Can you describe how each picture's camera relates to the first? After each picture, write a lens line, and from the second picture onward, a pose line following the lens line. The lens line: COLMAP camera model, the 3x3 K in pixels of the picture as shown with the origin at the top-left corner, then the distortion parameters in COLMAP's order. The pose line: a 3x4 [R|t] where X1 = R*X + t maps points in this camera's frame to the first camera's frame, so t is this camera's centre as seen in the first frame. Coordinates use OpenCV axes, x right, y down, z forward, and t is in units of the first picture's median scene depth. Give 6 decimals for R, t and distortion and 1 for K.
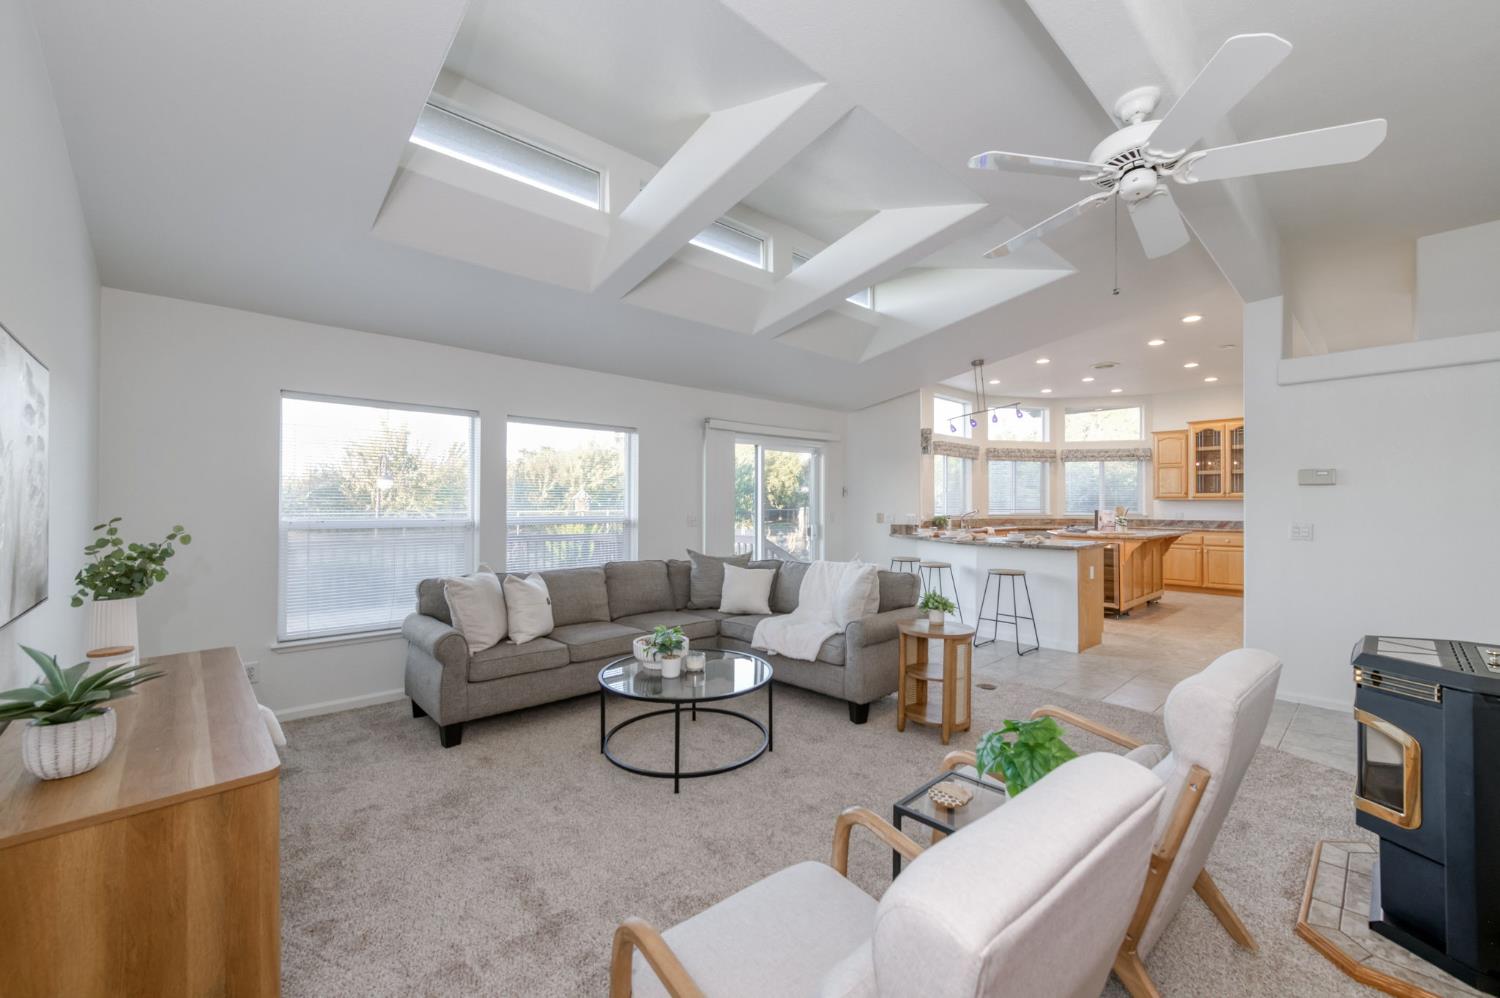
lens RADIAL K [[605.5, 0, 770.0], [0, 605.5, 492.0], [0, 0, 1]] dist [0.002749, 0.000134]
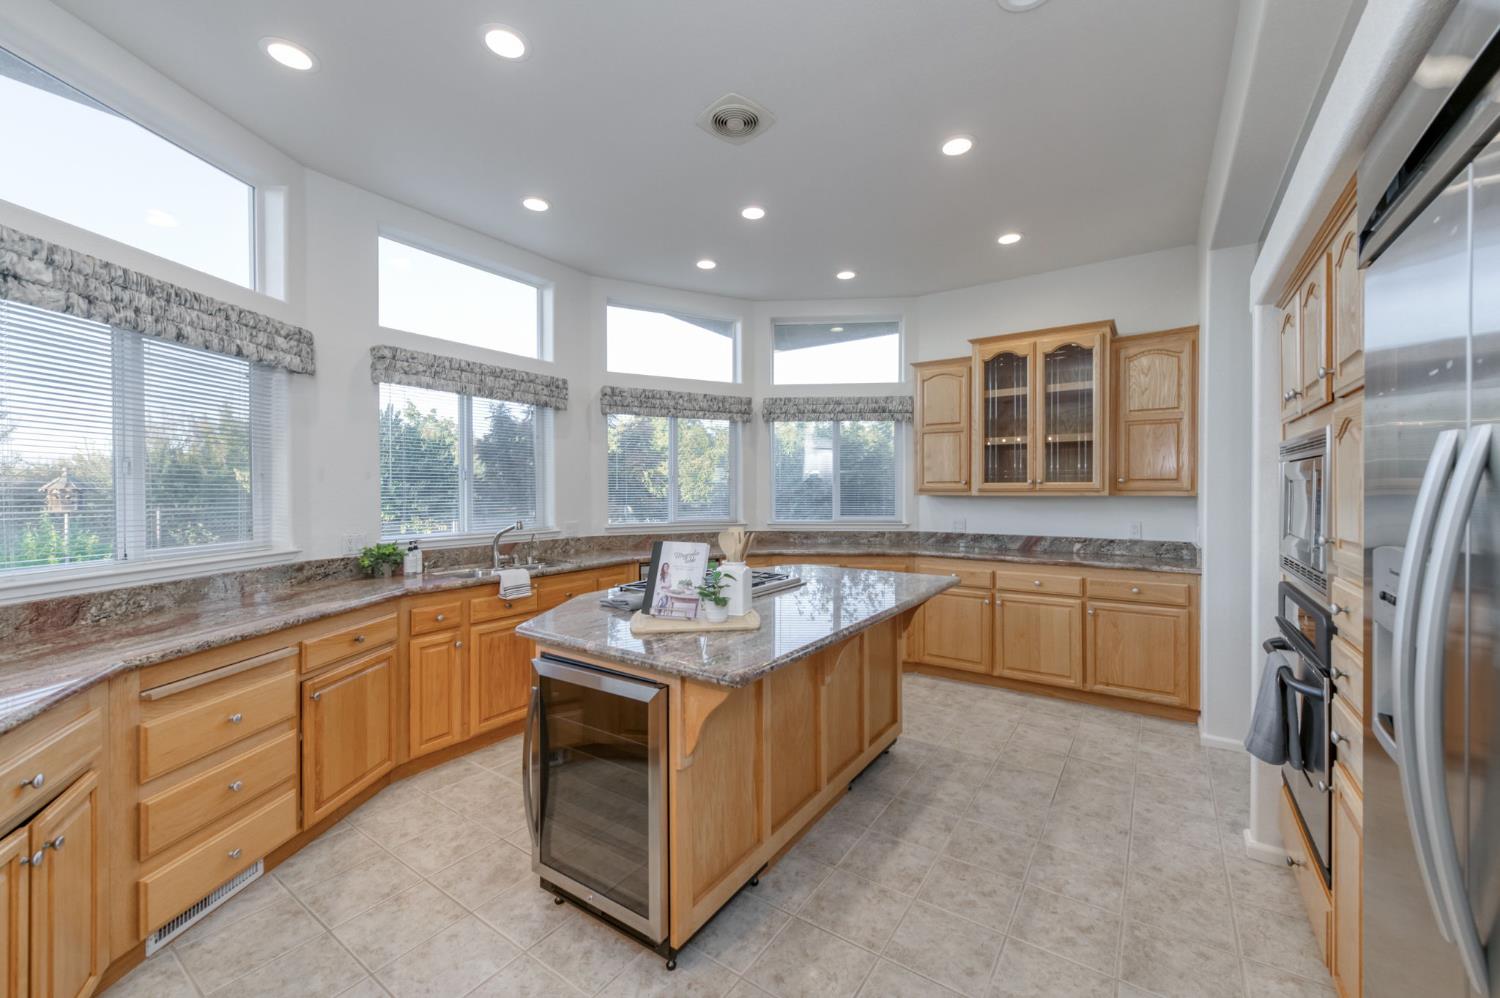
lens RADIAL K [[623.0, 0, 754.5], [0, 623.0, 482.8], [0, 0, 1]] dist [-0.001223, -0.000595]
pose [[0.976802, 0.000860, 0.214145, 0.399249], [-0.002599, 0.999966, 0.007843, -0.001413], [-0.214131, -0.008218, 0.976770, 0.527534]]
